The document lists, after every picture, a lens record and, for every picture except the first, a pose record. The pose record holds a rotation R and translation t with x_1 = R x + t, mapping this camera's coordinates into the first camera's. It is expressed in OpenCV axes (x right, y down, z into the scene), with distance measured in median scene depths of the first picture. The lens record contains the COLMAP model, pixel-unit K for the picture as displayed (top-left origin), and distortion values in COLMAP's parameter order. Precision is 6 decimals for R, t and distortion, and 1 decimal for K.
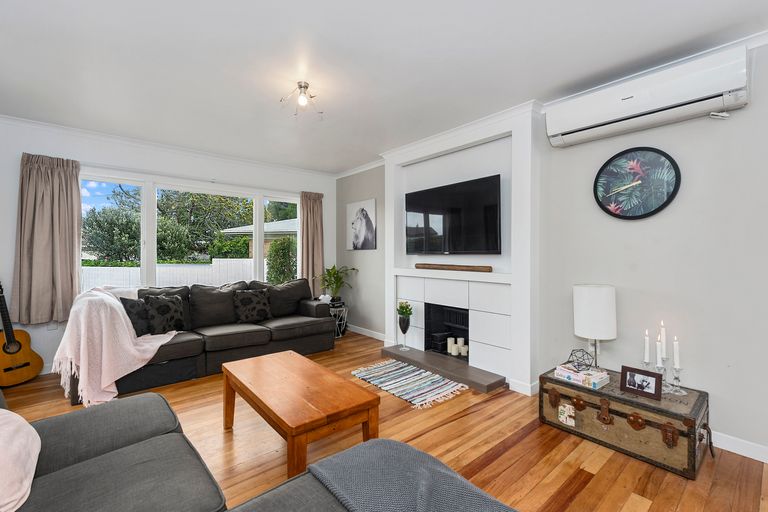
lens RADIAL K [[338.6, 0, 381.4], [0, 338.6, 258.7], [0, 0, 1]] dist [0.001713, 0.000054]
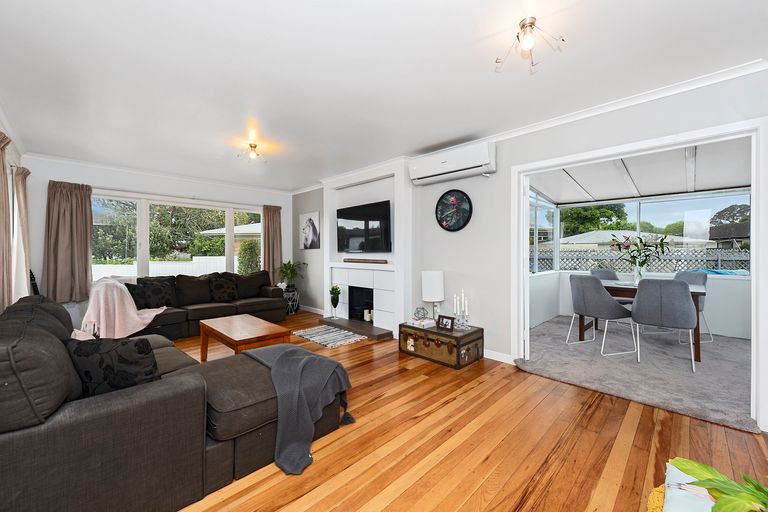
lens RADIAL K [[306.2, 0, 384.0], [0, 306.2, 256.0], [0, 0, 1]] dist [0.000051, -0.000032]
pose [[0.995431, -0.004339, 0.095382, 0.182700], [0.004475, 0.999989, -0.001211, 0.006728], [-0.095376, 0.001632, 0.995440, -0.368690]]
